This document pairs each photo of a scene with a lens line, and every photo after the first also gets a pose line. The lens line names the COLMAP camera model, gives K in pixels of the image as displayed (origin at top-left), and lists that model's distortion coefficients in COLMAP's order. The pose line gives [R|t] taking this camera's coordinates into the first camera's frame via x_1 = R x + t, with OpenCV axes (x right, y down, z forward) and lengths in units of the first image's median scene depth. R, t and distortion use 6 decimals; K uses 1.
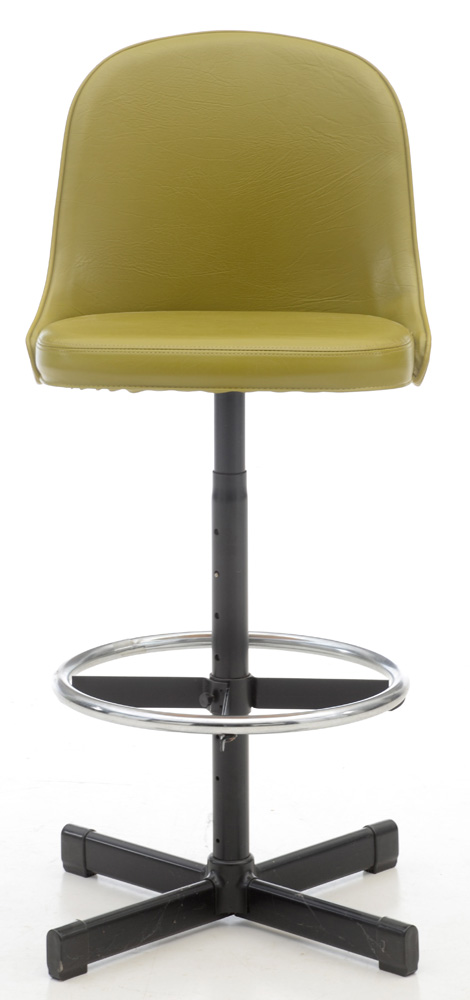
lens RADIAL K [[3904.1, 0, 258.7], [0, 3904.1, 511.5], [0, 0, 1]] dist [1.379330, 0.000000]
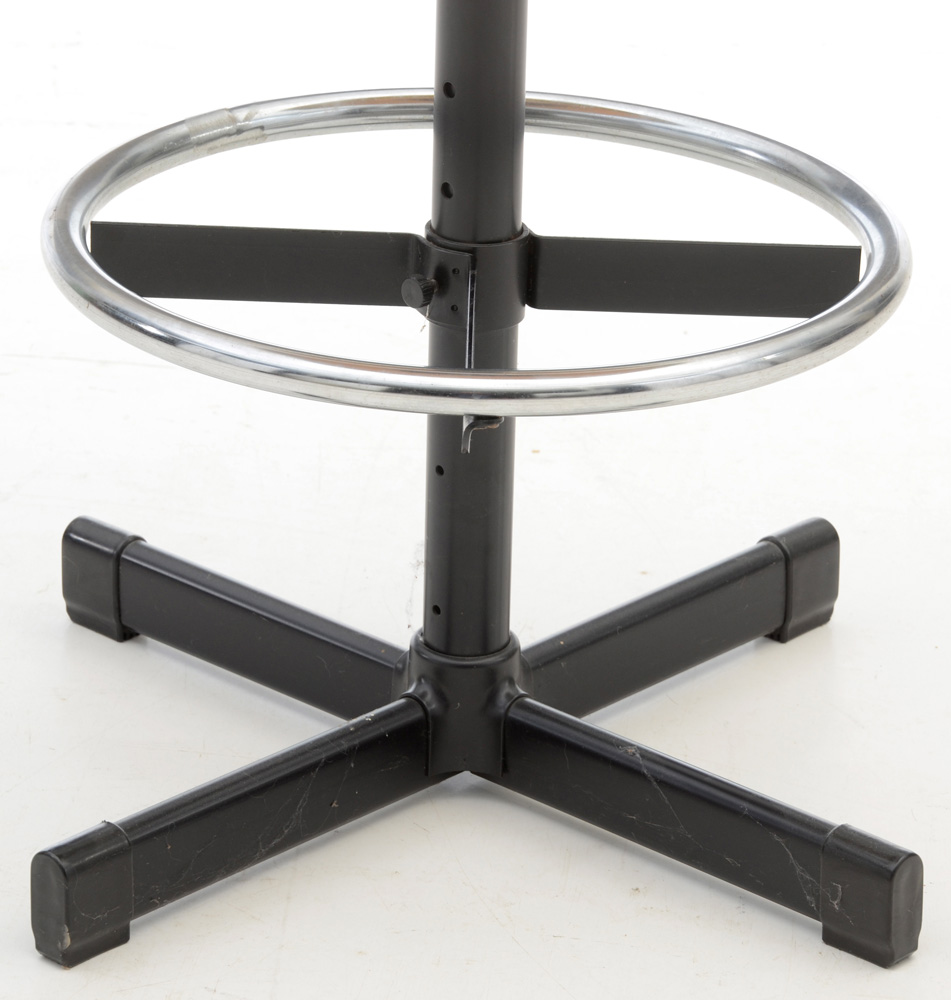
lens RADIAL K [[5232.6, 0, 465.3], [0, 5232.6, 505.1], [0, 0, 1]] dist [1.027604, 0.000000]
pose [[0.999218, 0.016873, 0.035770, -0.027643], [-0.023996, 0.977582, 0.209181, -0.045200], [-0.031439, -0.209876, 0.977223, 0.454134]]
